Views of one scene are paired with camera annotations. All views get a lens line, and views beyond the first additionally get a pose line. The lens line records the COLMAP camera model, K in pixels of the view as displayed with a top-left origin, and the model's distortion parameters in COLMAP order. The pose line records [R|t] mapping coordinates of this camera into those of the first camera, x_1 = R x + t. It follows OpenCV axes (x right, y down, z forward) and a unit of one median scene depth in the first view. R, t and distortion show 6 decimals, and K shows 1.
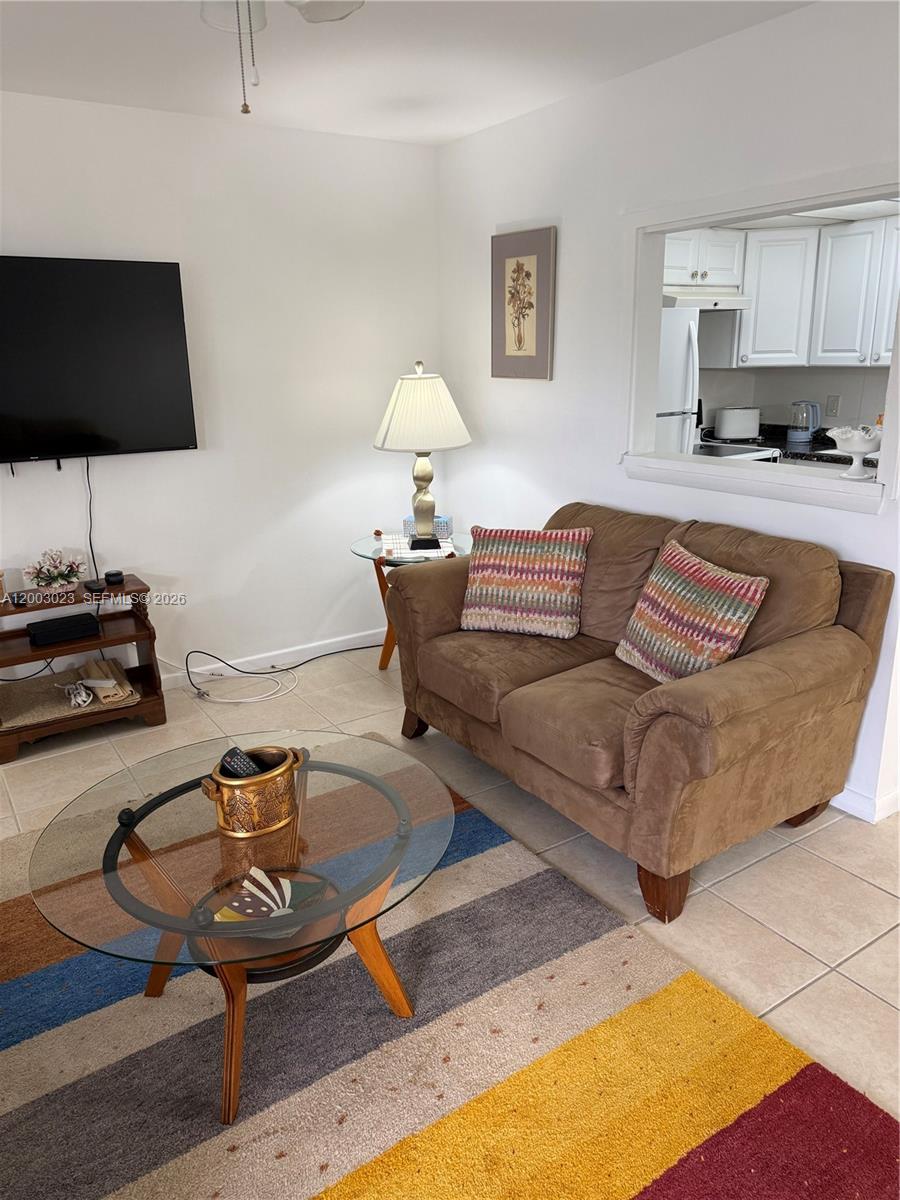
lens RADIAL K [[851.0, 0, 443.9], [0, 851.0, 603.1], [0, 0, 1]] dist [-0.003365, -0.011056]
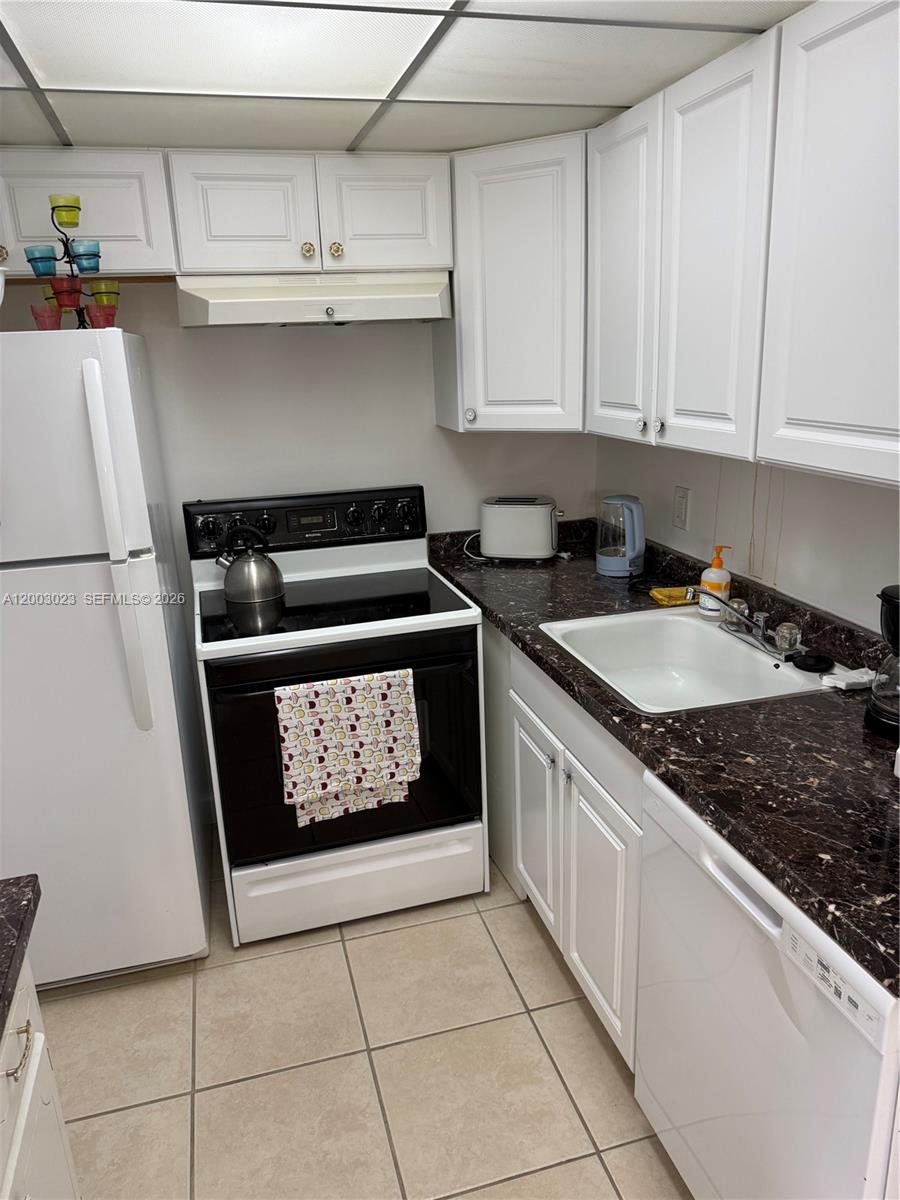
lens RADIAL K [[851.0, 0, 443.9], [0, 851.0, 603.1], [0, 0, 1]] dist [-0.003365, -0.011056]
pose [[0.954093, 0.073324, -0.290397, 0.519899], [-0.070888, 0.997305, 0.018912, -0.196457], [0.291001, 0.002542, 0.956719, 0.547764]]
